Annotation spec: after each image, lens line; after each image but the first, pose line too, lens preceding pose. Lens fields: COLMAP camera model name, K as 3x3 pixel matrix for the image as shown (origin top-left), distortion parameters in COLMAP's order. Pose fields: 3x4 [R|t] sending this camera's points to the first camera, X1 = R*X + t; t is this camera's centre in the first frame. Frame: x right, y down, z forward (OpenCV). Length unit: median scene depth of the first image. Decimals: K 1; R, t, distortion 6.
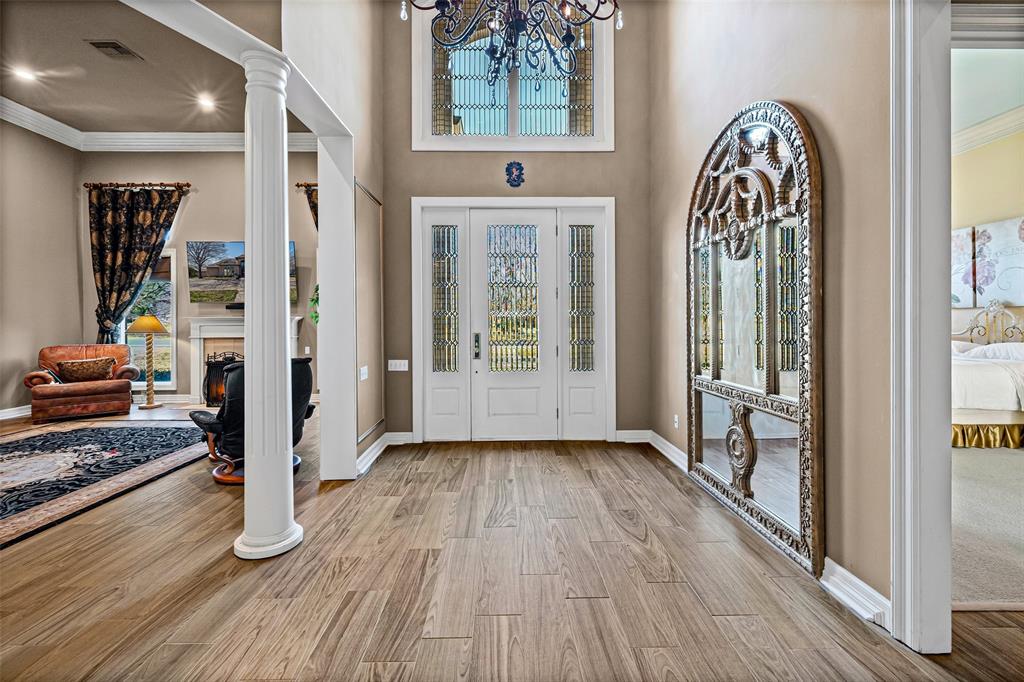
lens RADIAL K [[452.4, 0, 508.2], [0, 452.4, 324.4], [0, 0, 1]] dist [0.000593, 0.000120]
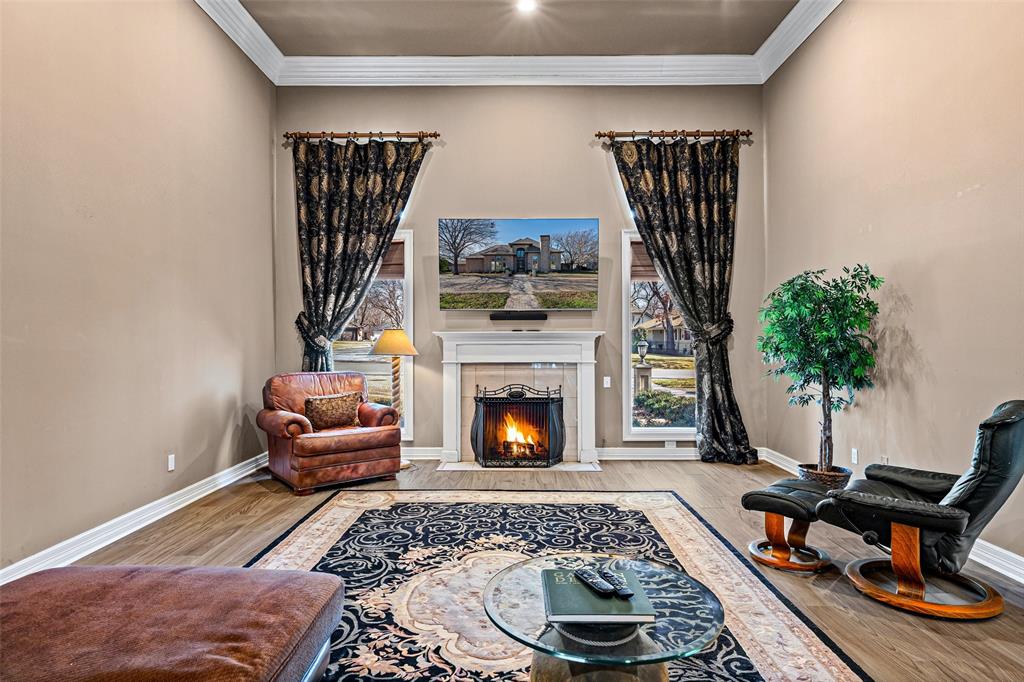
lens RADIAL K [[601.5, 0, 514.5], [0, 601.5, 341.4], [0, 0, 1]] dist [0.002235, 0.000307]
pose [[0.999827, 0.005755, -0.017680, -0.578291], [-0.005828, 0.999975, -0.004037, 0.001114], [0.017657, 0.004140, 0.999836, 0.112039]]
